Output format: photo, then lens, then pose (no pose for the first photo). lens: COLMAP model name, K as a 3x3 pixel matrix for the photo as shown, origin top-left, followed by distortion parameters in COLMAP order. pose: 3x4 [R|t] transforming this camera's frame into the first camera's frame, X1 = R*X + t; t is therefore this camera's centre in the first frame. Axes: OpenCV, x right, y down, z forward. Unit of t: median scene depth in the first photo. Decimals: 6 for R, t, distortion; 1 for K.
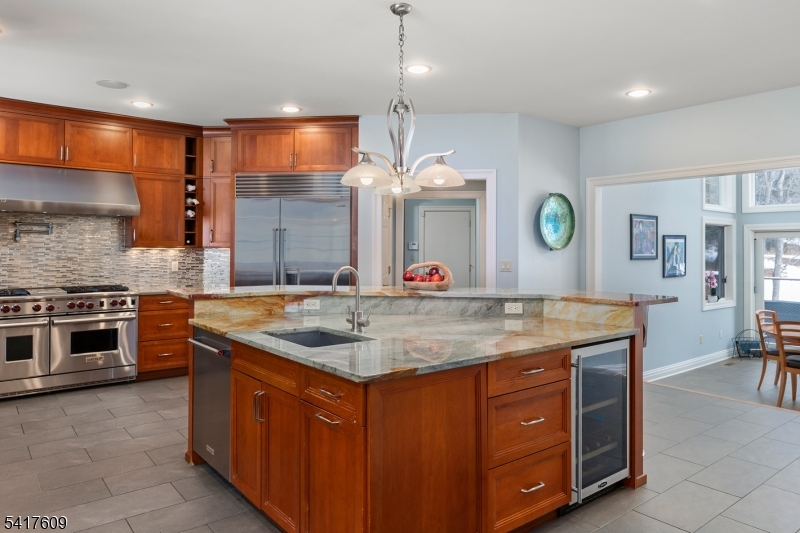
lens RADIAL K [[532.5, 0, 393.3], [0, 532.5, 242.9], [0, 0, 1]] dist [-0.004748, -0.002659]
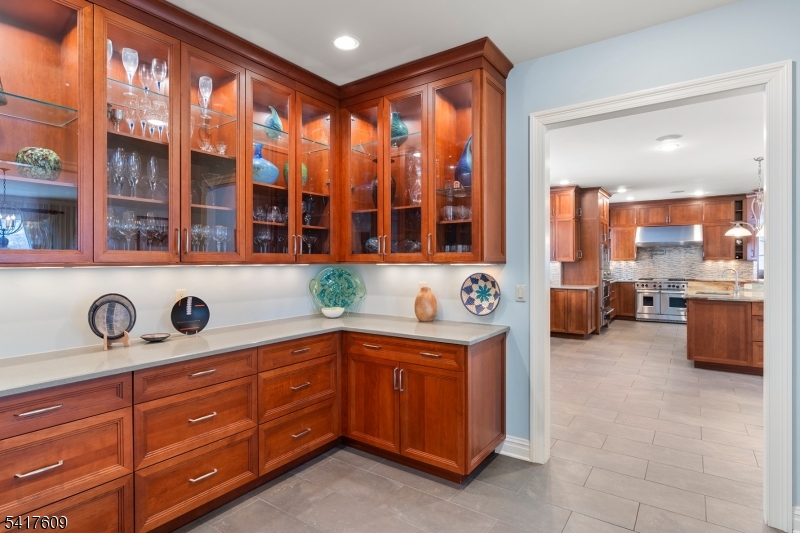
lens RADIAL K [[414.5, 0, 400.9], [0, 414.5, 262.6], [0, 0, 1]] dist [0.003213, 0.000401]
pose [[0.277103, -0.000742, -0.960840, 0.744678], [0.015644, 0.999871, 0.003739, -0.007773], [0.960713, -0.016067, 0.277079, -0.575368]]
